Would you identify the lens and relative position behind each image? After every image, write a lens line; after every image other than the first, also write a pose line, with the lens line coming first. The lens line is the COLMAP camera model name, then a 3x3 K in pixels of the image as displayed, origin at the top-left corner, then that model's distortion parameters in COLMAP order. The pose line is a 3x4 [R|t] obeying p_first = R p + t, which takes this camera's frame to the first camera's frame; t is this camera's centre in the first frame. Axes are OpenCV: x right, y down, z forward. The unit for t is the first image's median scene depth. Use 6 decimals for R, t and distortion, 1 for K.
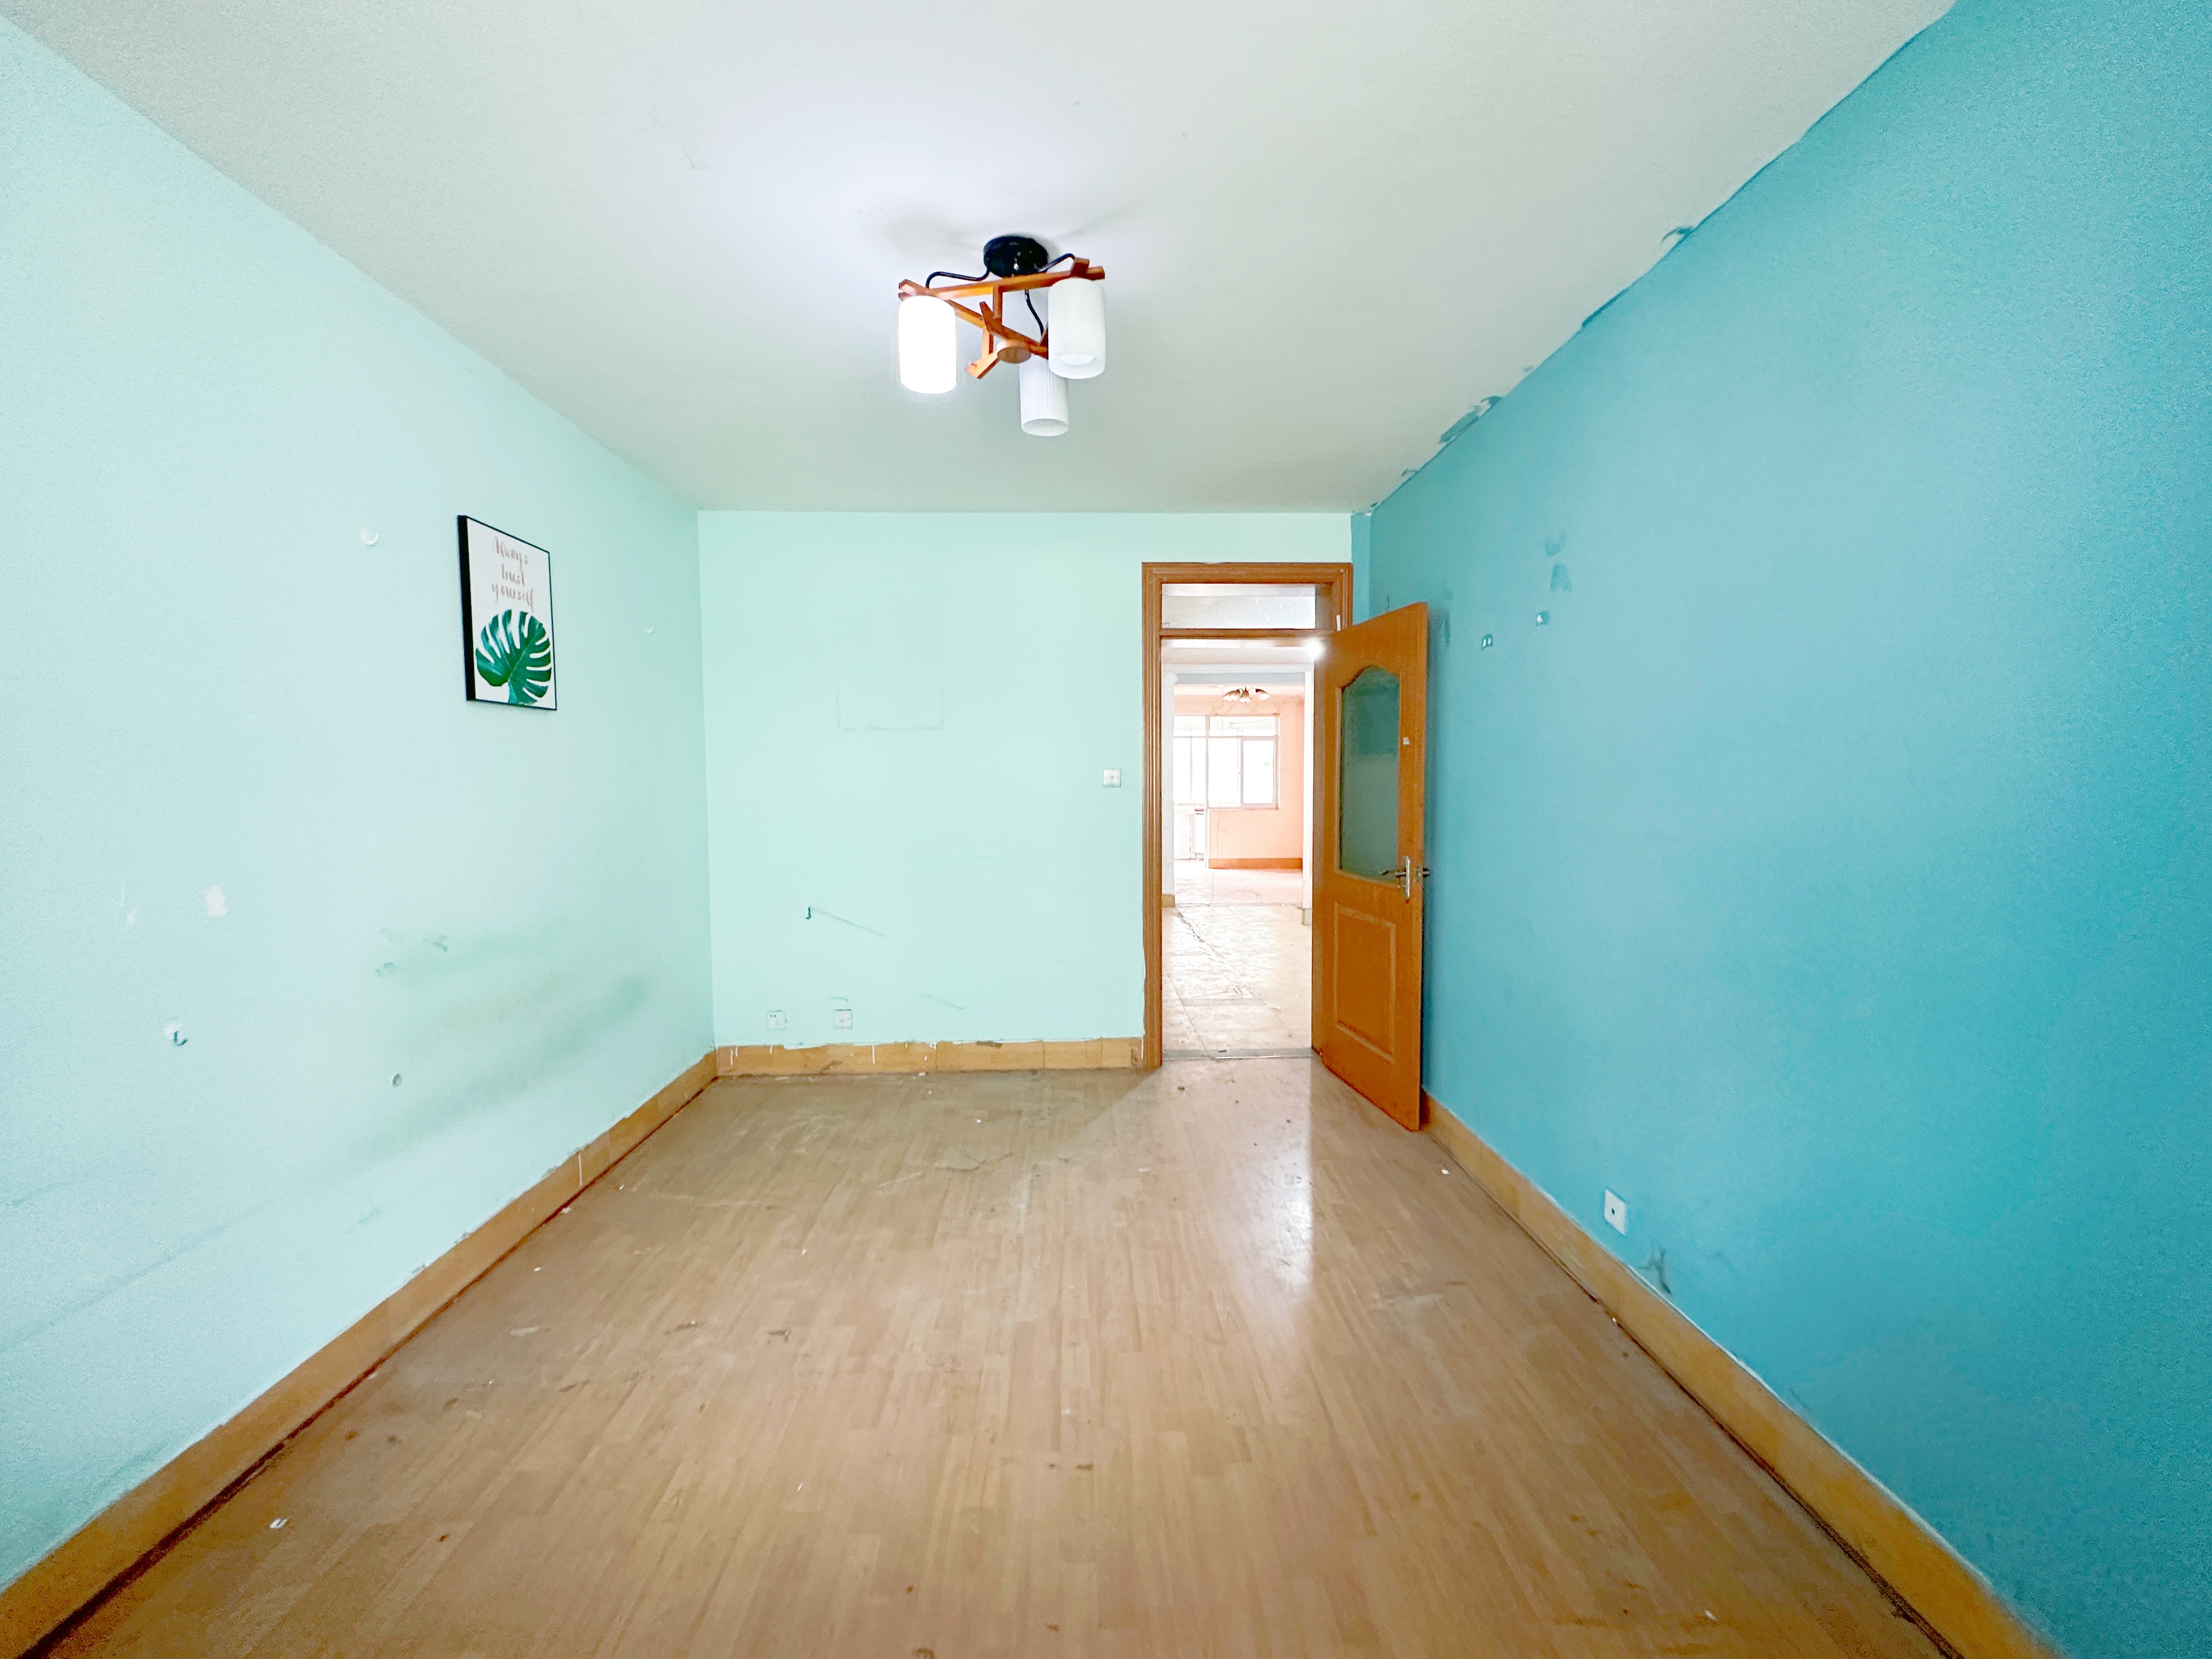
lens RADIAL K [[896.6, 0, 1106.0], [0, 896.6, 829.5], [0, 0, 1]] dist [-0.000060, -0.000034]
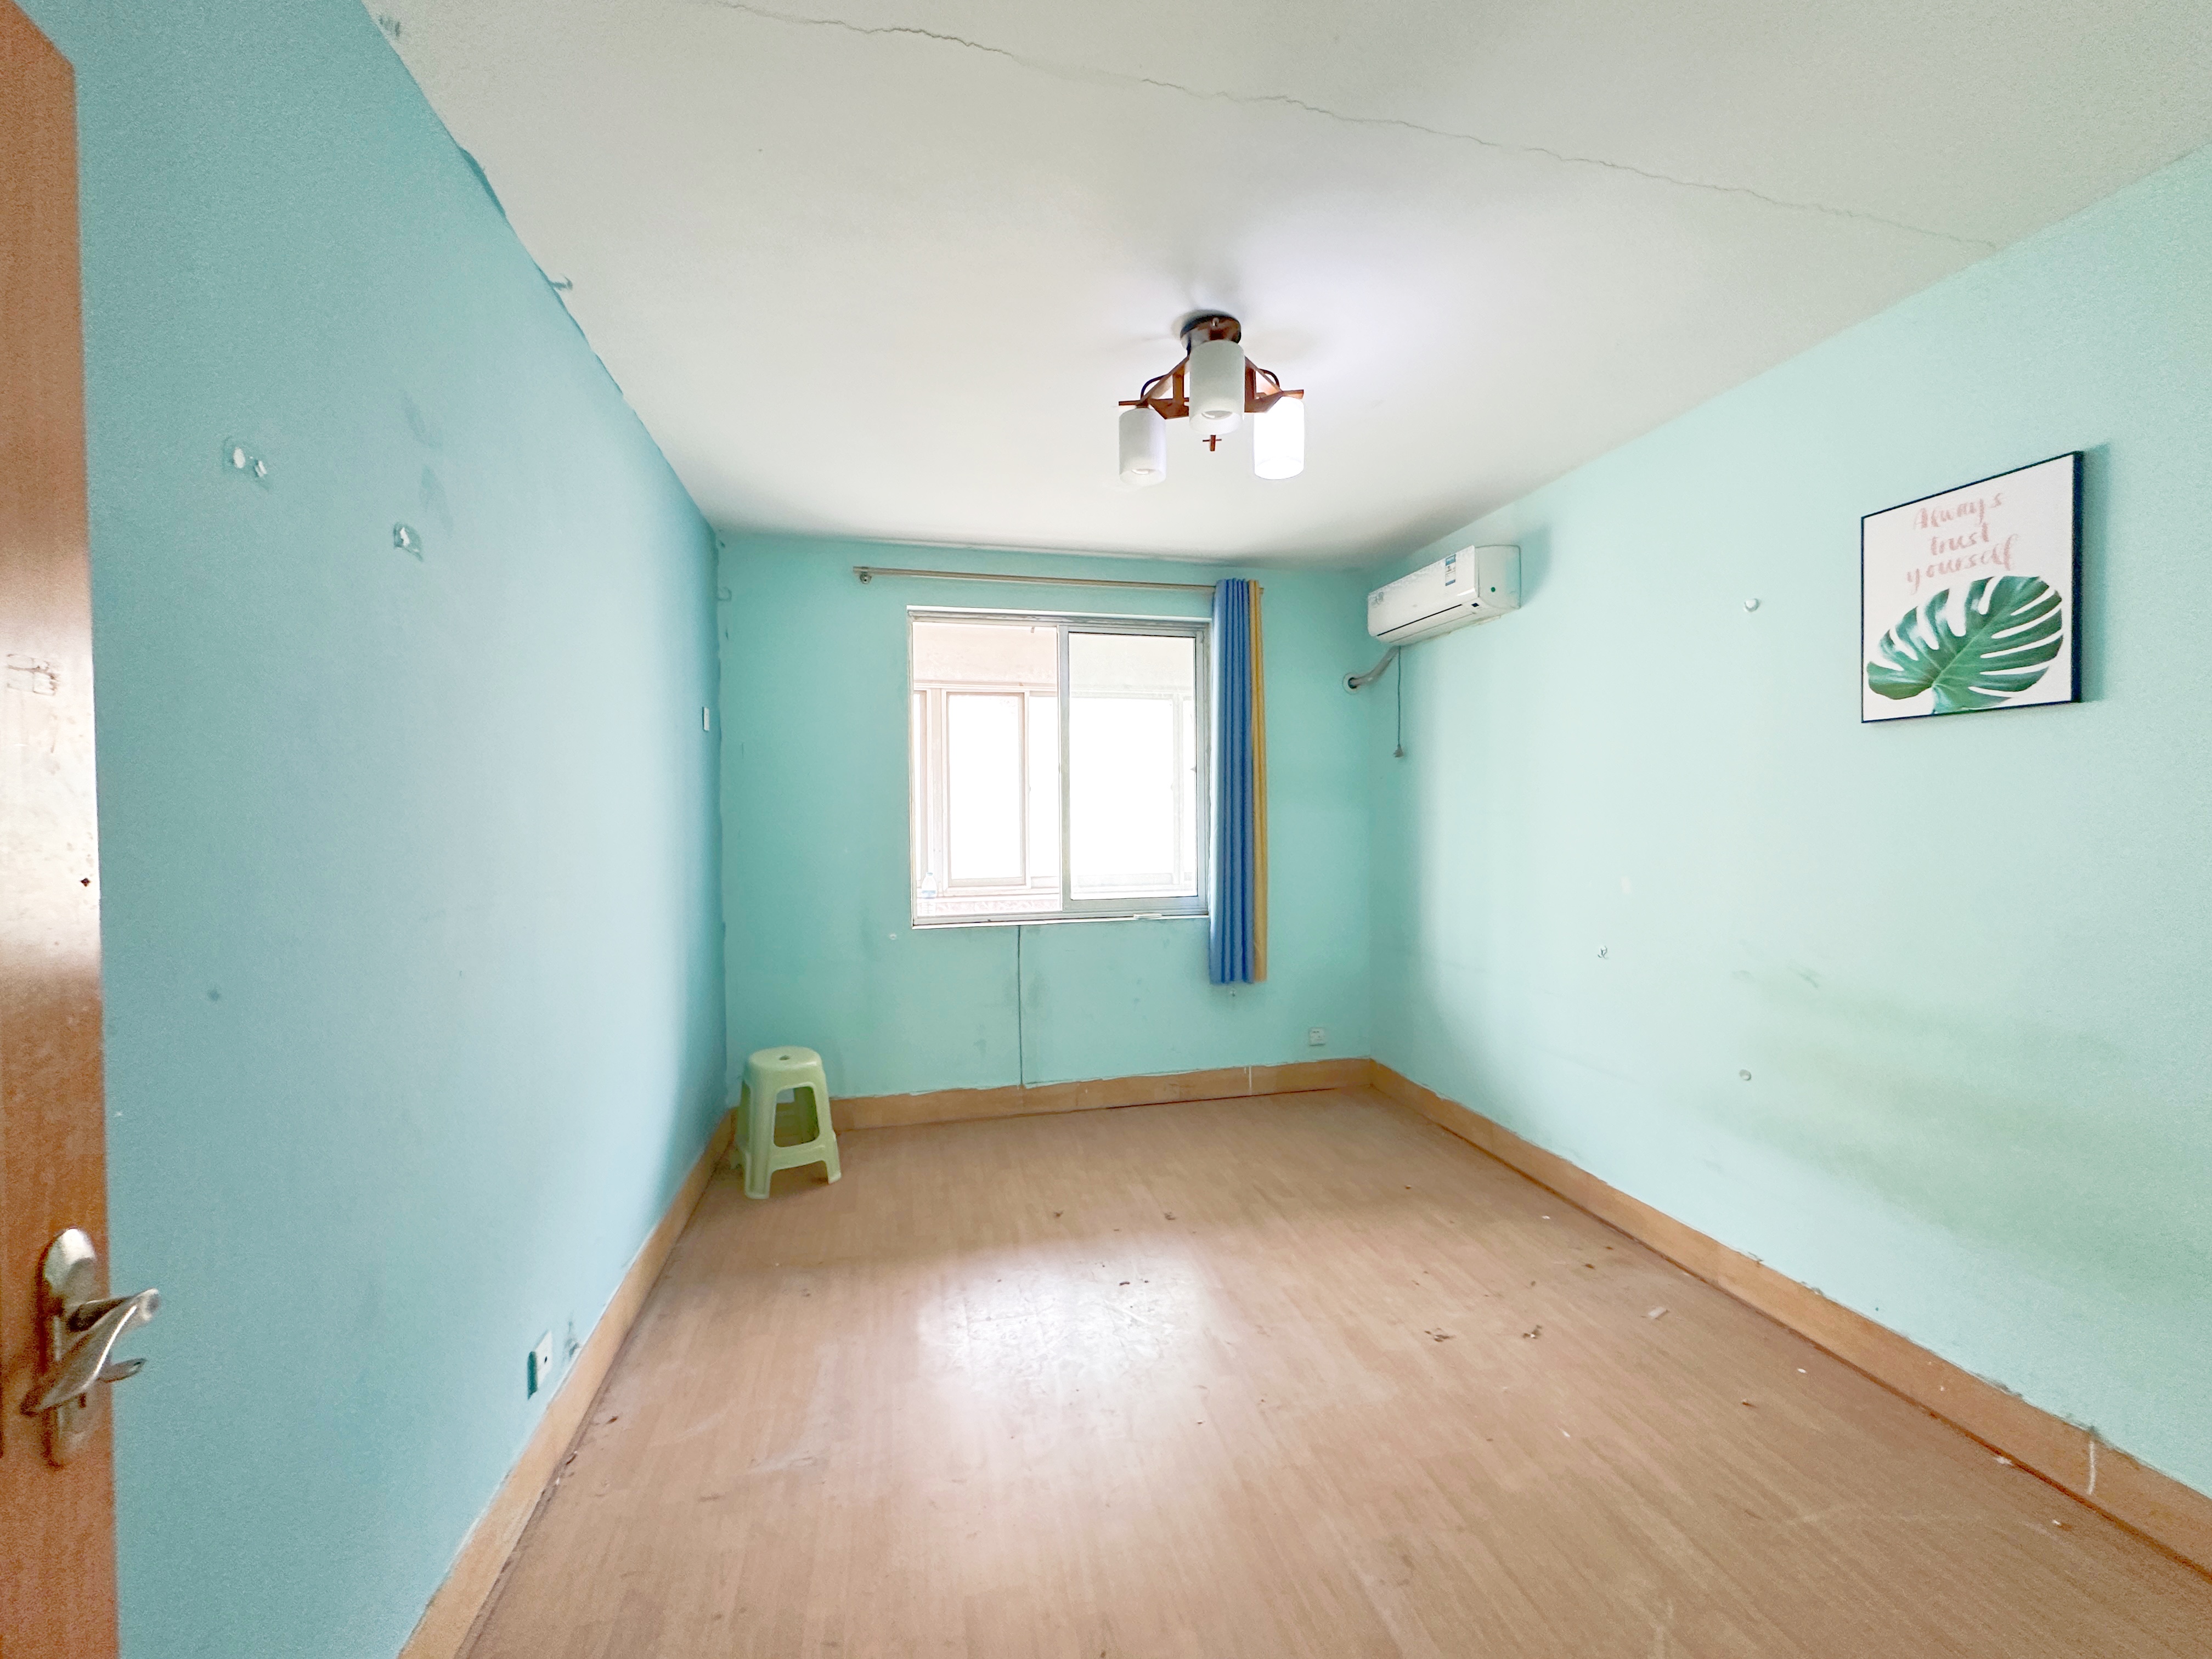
lens RADIAL K [[896.6, 0, 1106.0], [0, 896.6, 829.5], [0, 0, 1]] dist [-0.000060, -0.000034]
pose [[-0.982886, 0.020242, -0.183100, 0.180921], [0.005438, 0.996699, 0.080999, -0.109508], [0.184135, 0.078617, -0.979752, 1.652097]]
